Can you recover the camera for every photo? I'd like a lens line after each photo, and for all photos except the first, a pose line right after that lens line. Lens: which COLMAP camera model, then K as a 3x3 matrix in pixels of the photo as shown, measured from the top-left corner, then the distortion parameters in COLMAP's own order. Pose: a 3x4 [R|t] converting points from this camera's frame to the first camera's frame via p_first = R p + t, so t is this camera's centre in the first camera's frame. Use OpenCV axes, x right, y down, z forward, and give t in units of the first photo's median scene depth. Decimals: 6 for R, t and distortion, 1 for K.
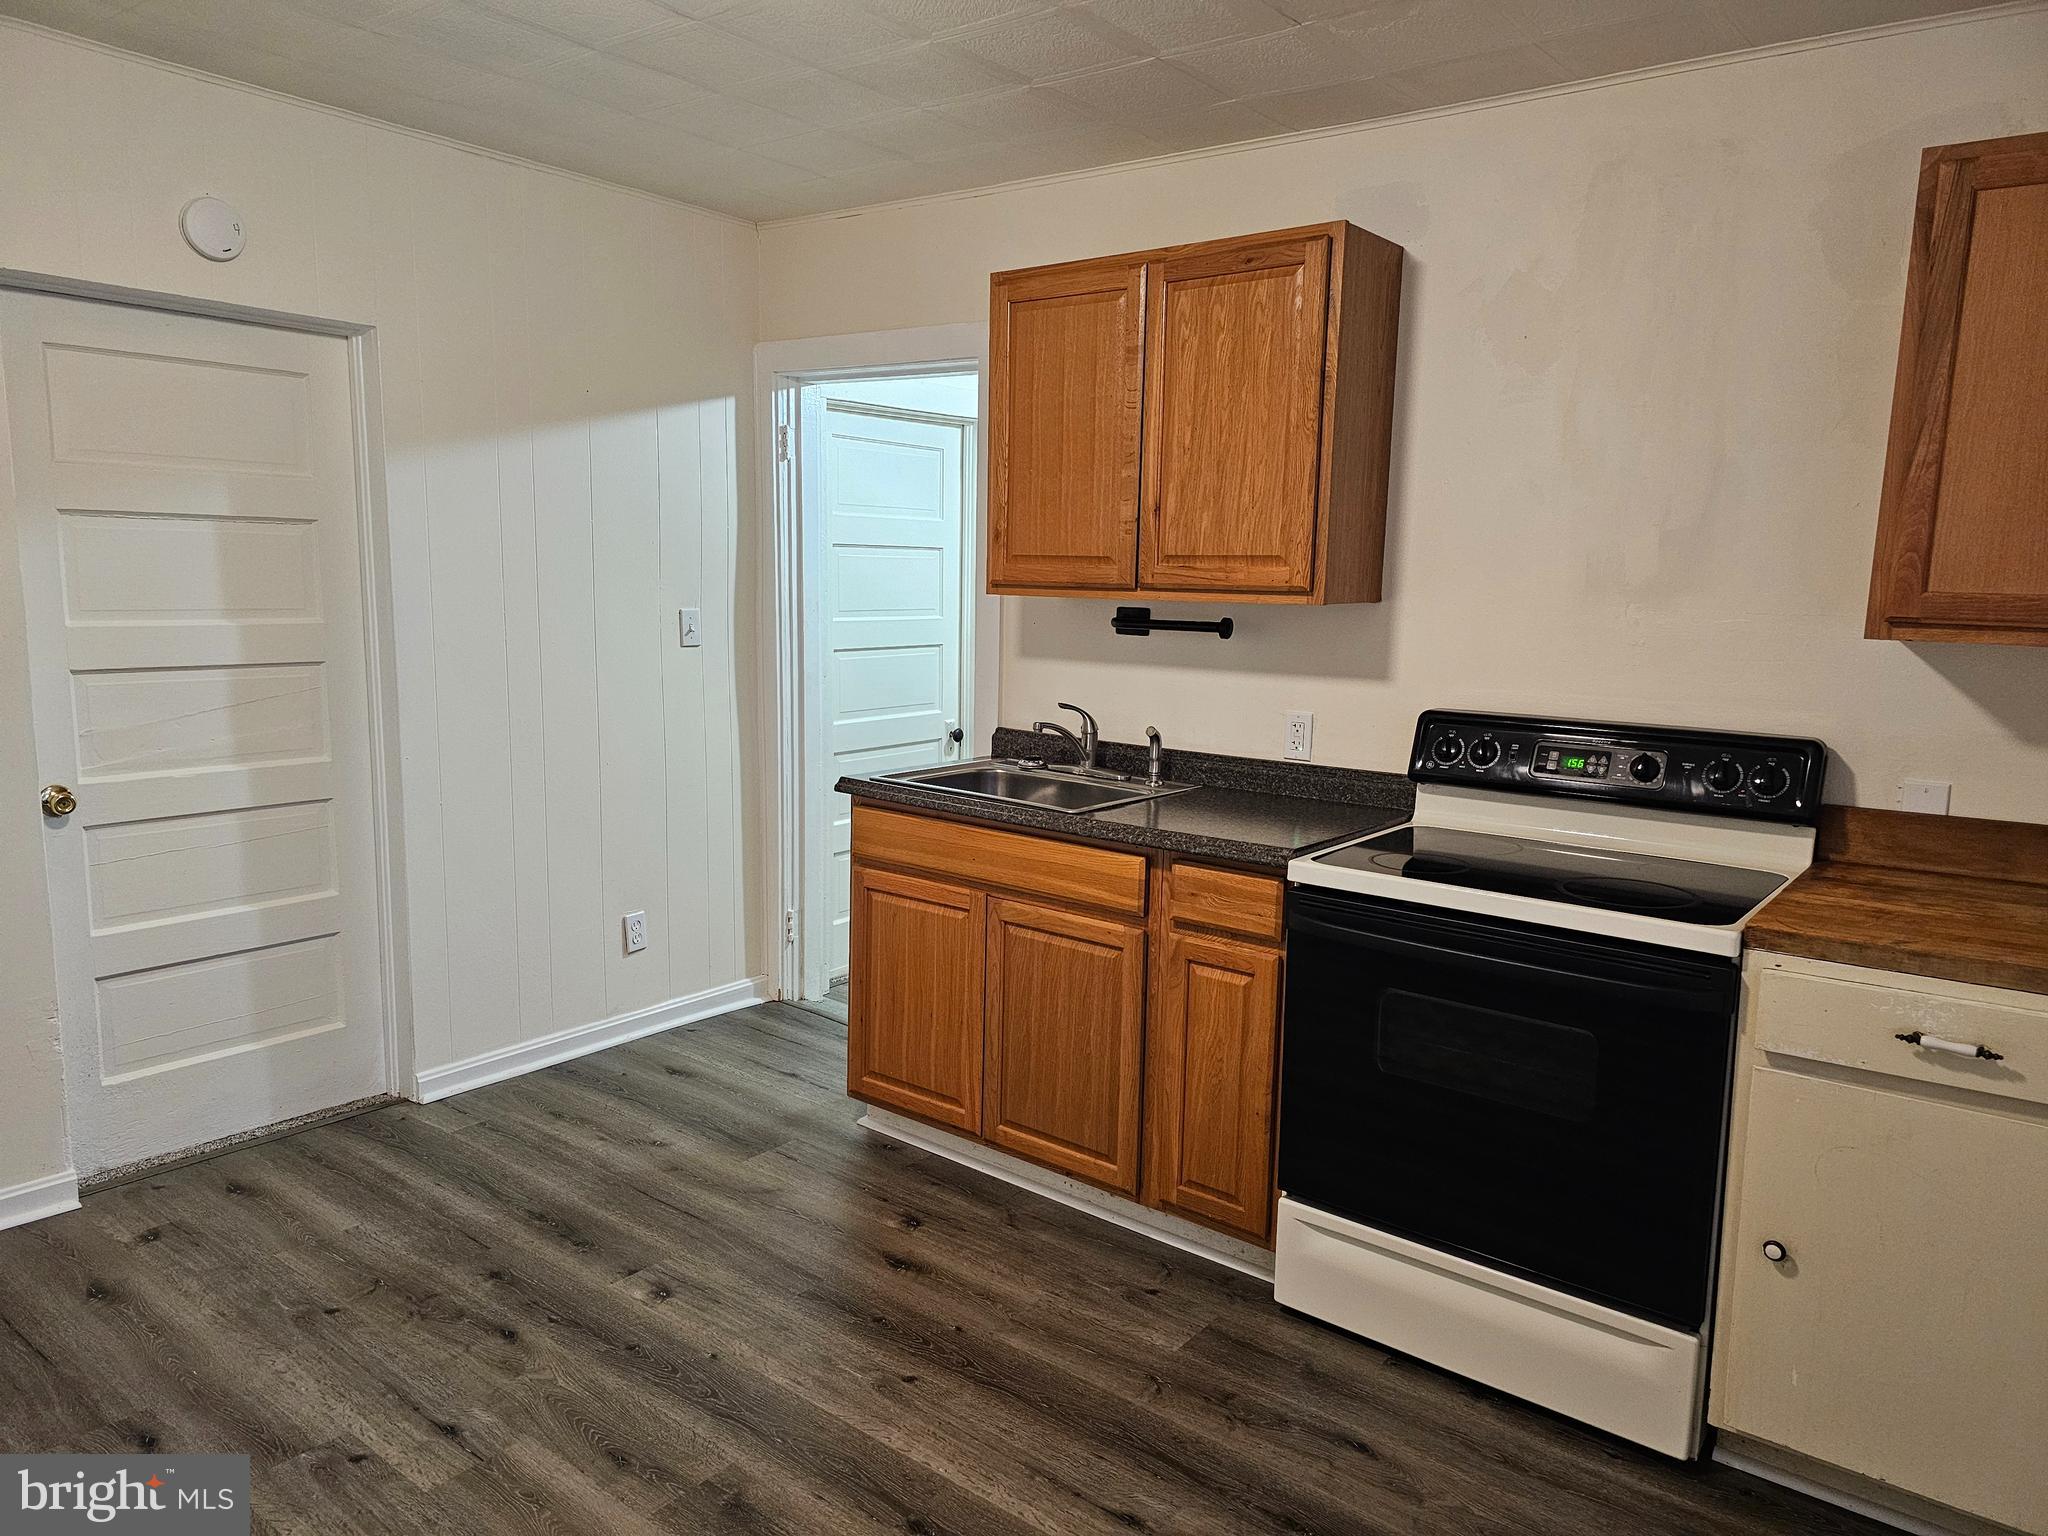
lens RADIAL K [[1364.1, 0, 1009.8], [0, 1364.1, 751.2], [0, 0, 1]] dist [0.054054, -0.034248]
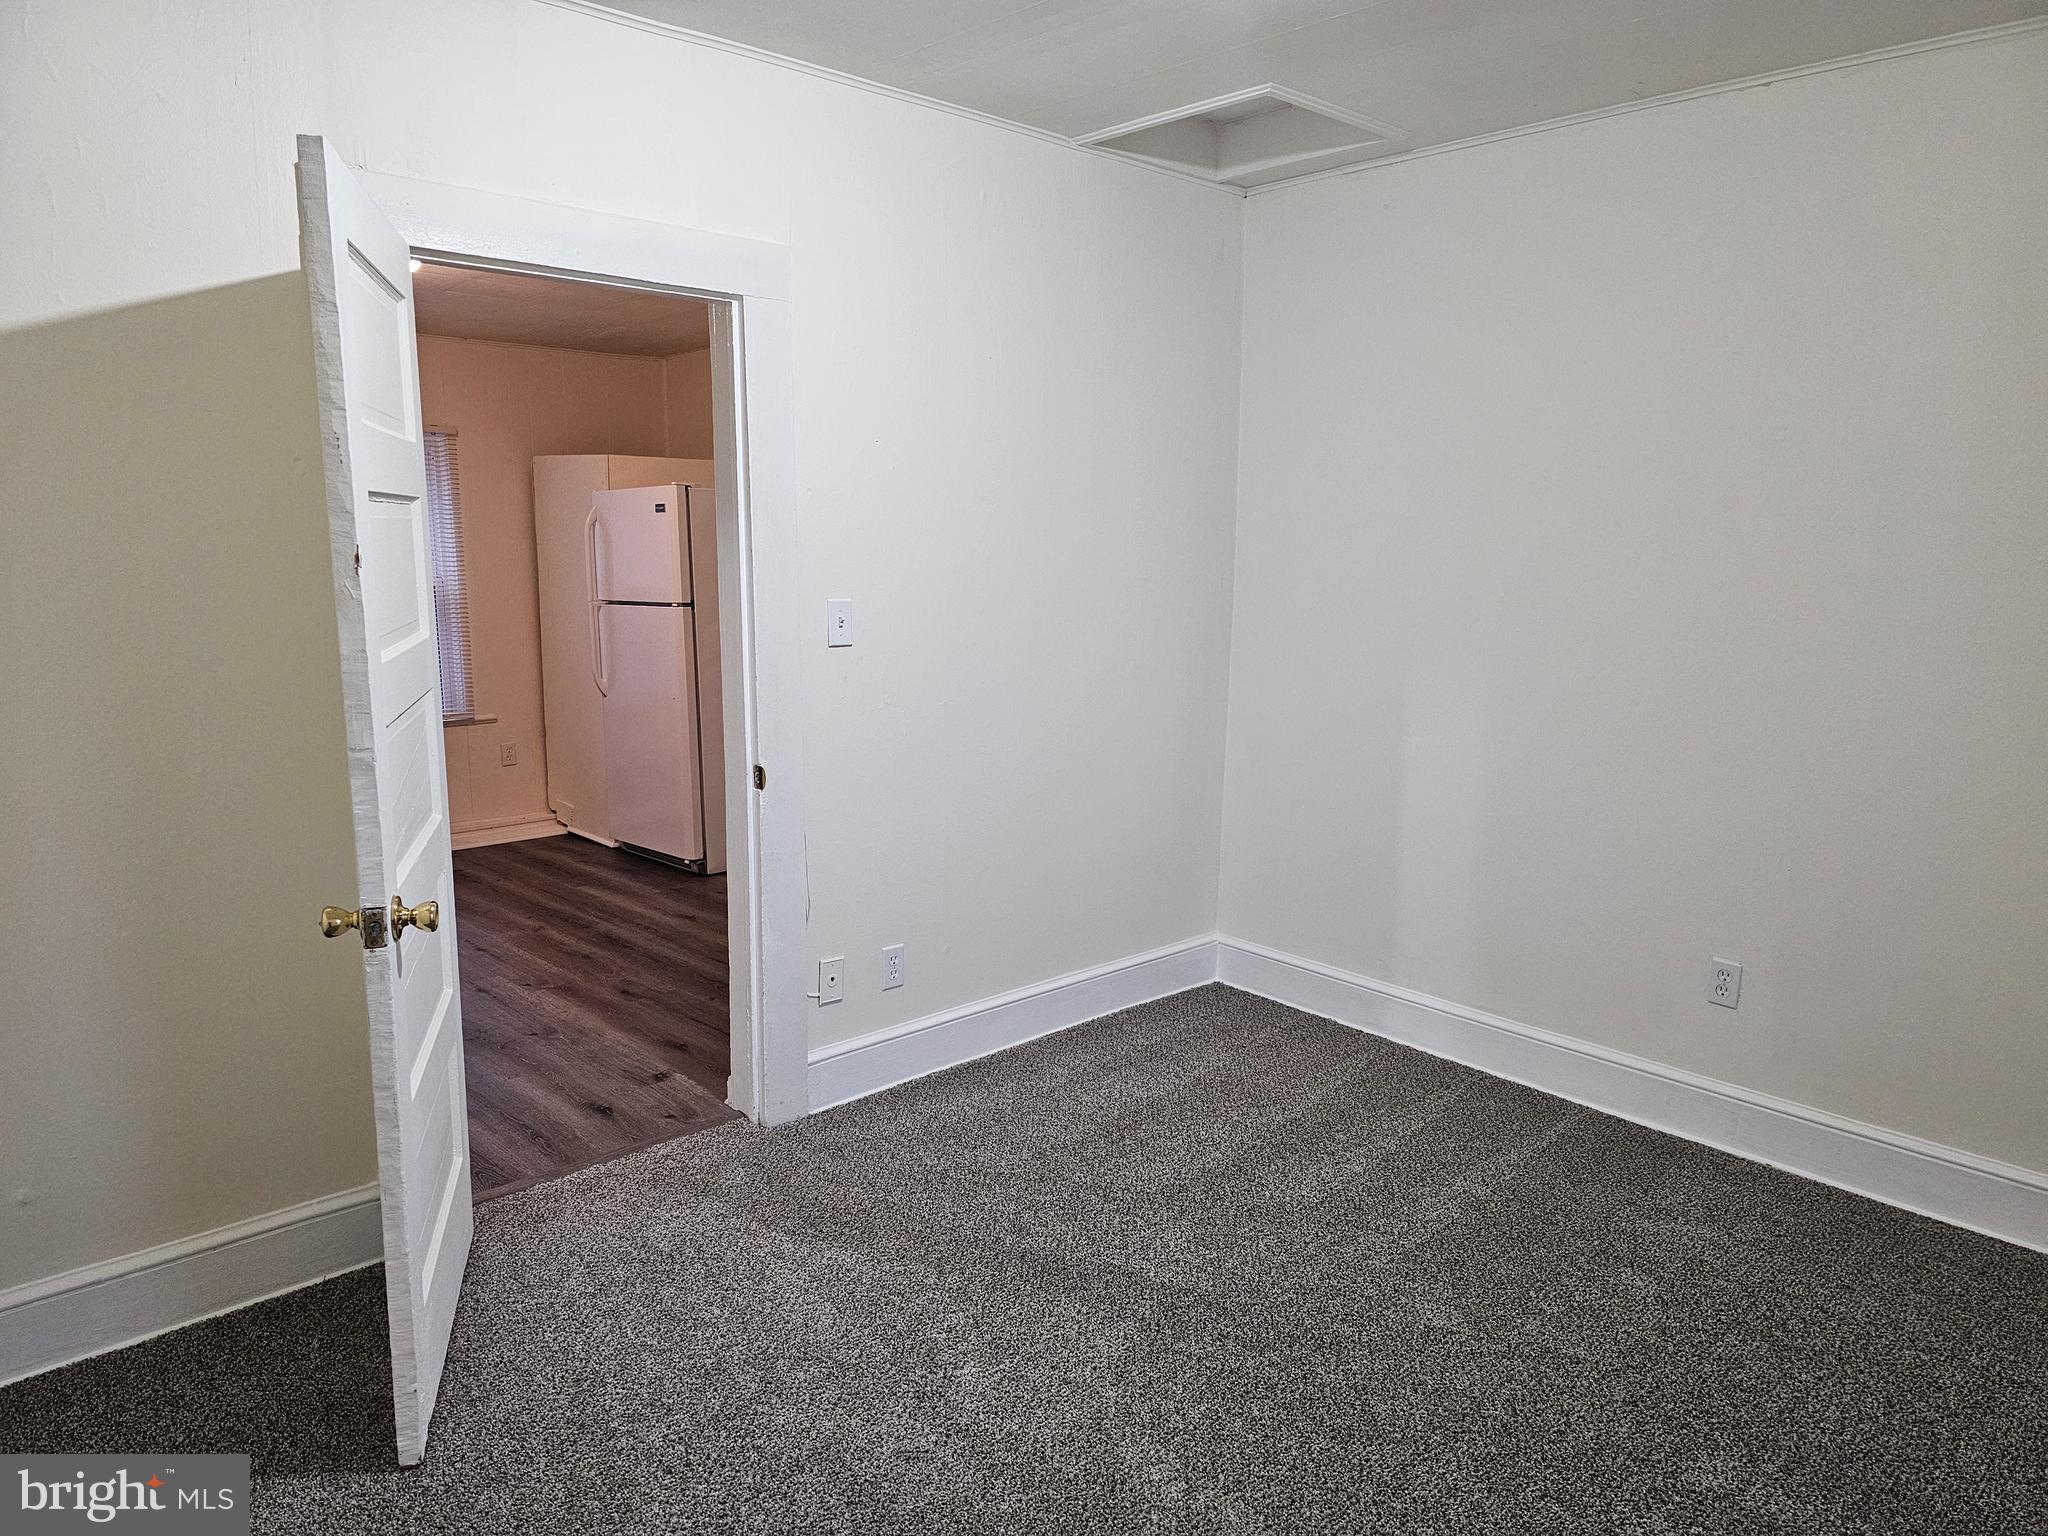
lens RADIAL K [[1364.1, 0, 1023.9], [0, 1364.1, 754.5], [0, 0, 1]] dist [0.054054, -0.034248]
pose [[-0.988506, -0.048811, 0.143086, -1.108386], [-0.007672, 0.961423, 0.274968, -0.284681], [-0.150988, 0.270709, -0.950747, 2.058037]]
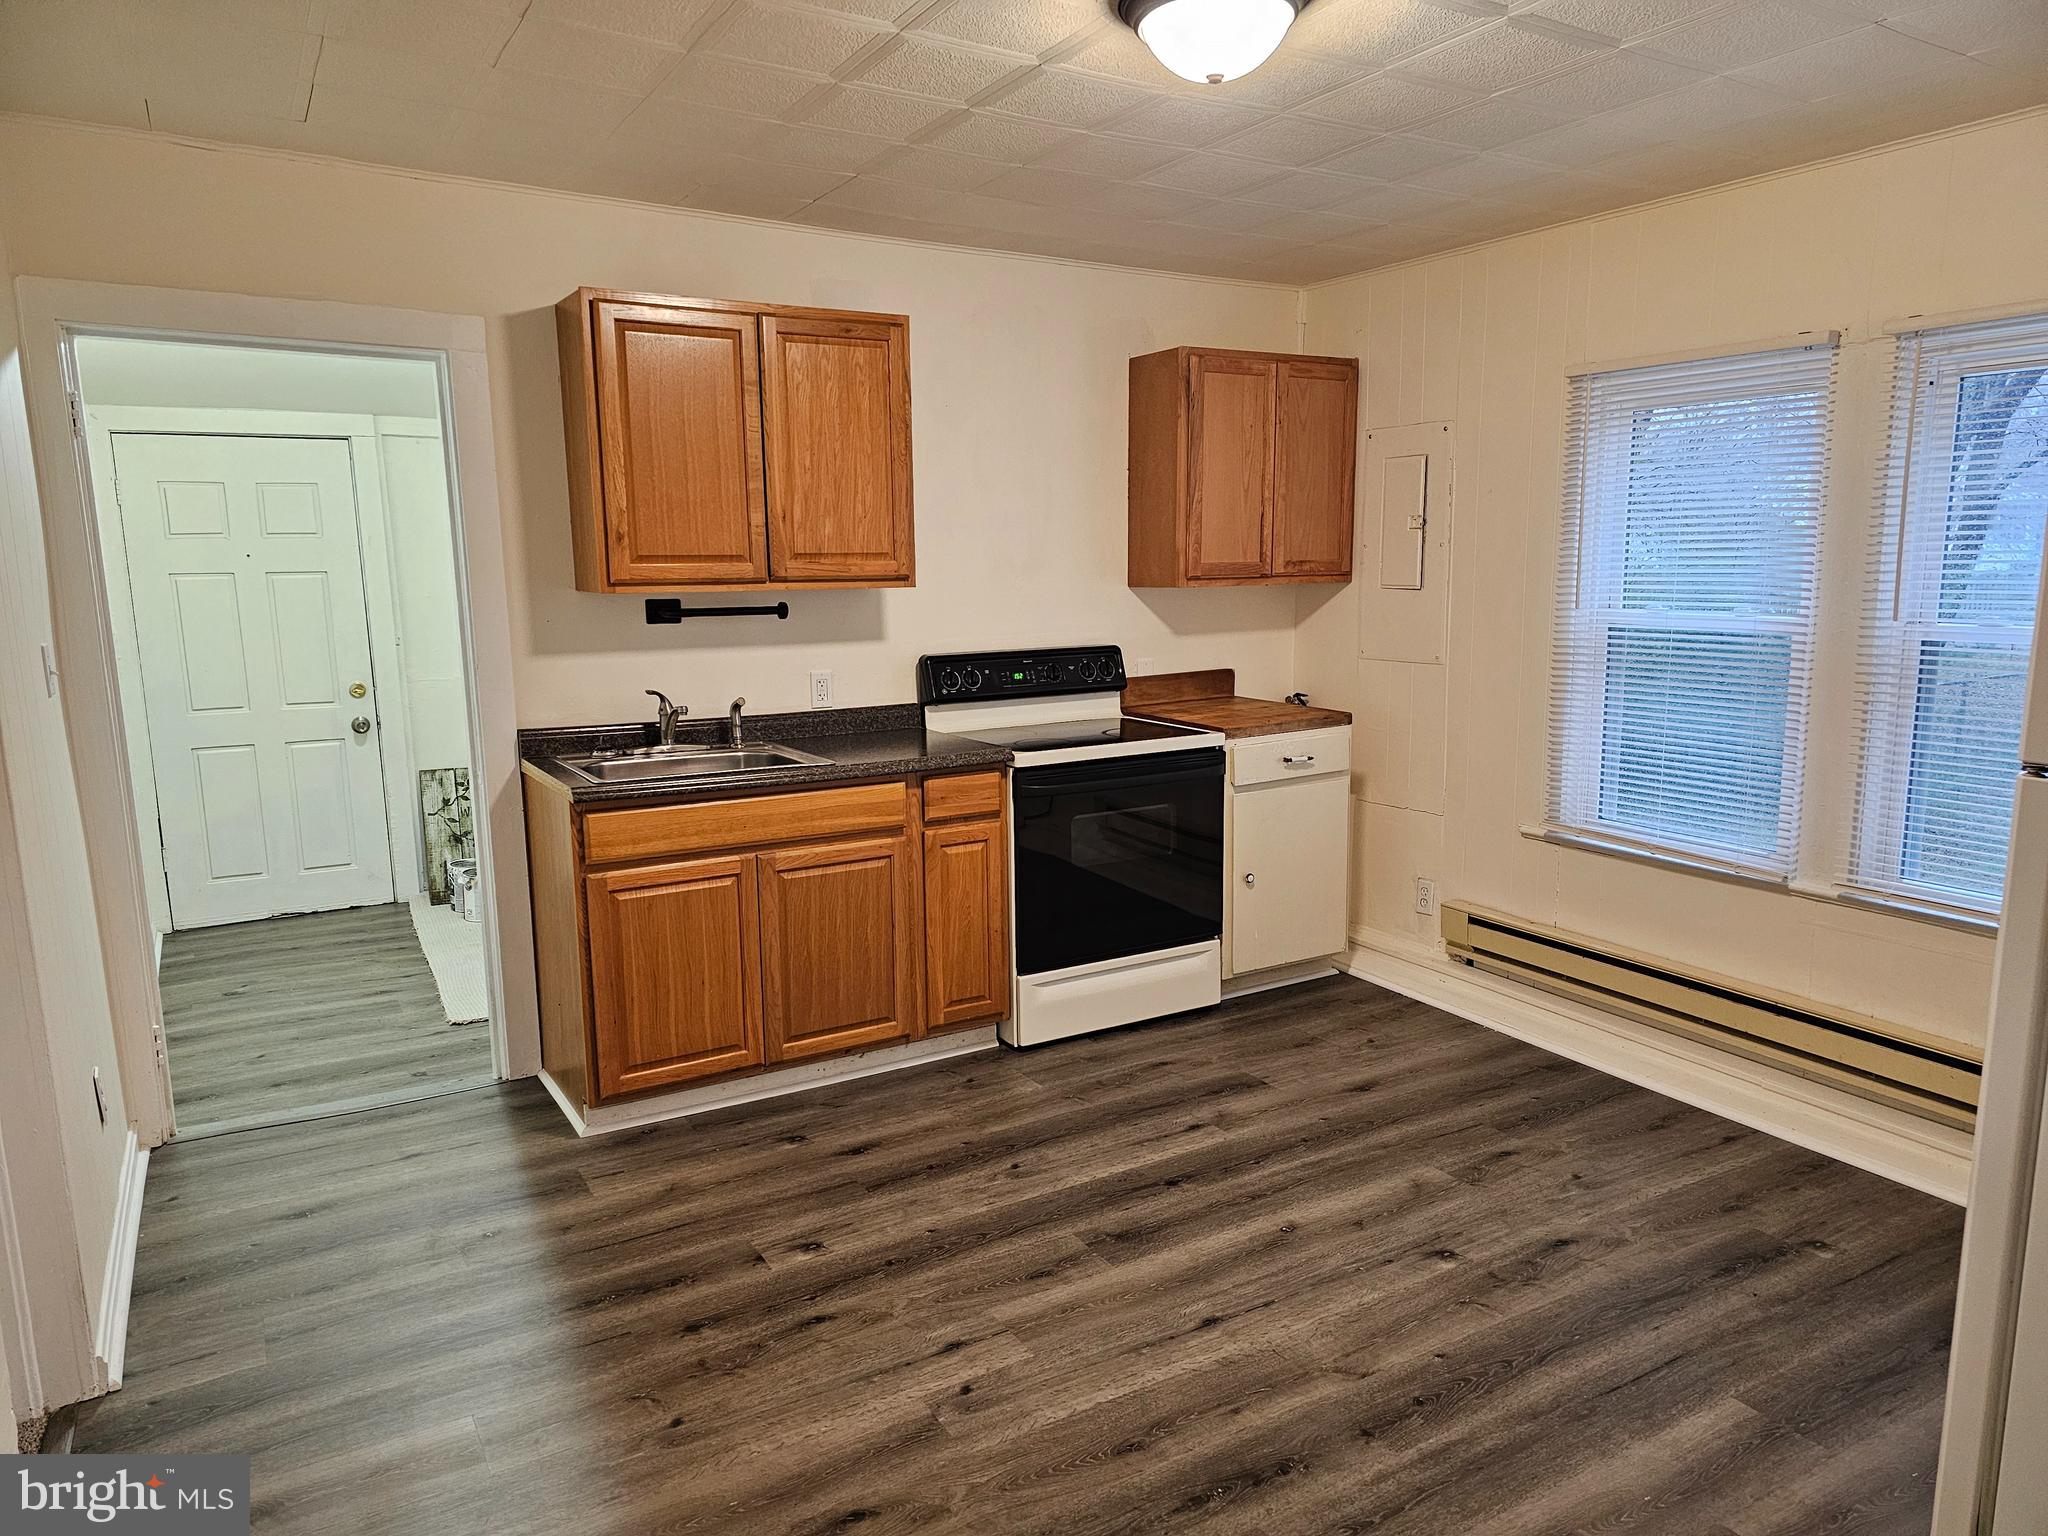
lens RADIAL K [[1364.1, 0, 1014.3], [0, 1364.1, 764.8], [0, 0, 1]] dist [0.054054, -0.034248]
pose [[0.362839, -0.170141, 0.916188, -1.045680], [0.143102, 0.981702, 0.125635, -0.087327], [-0.920798, 0.085523, 0.380547, 0.379267]]
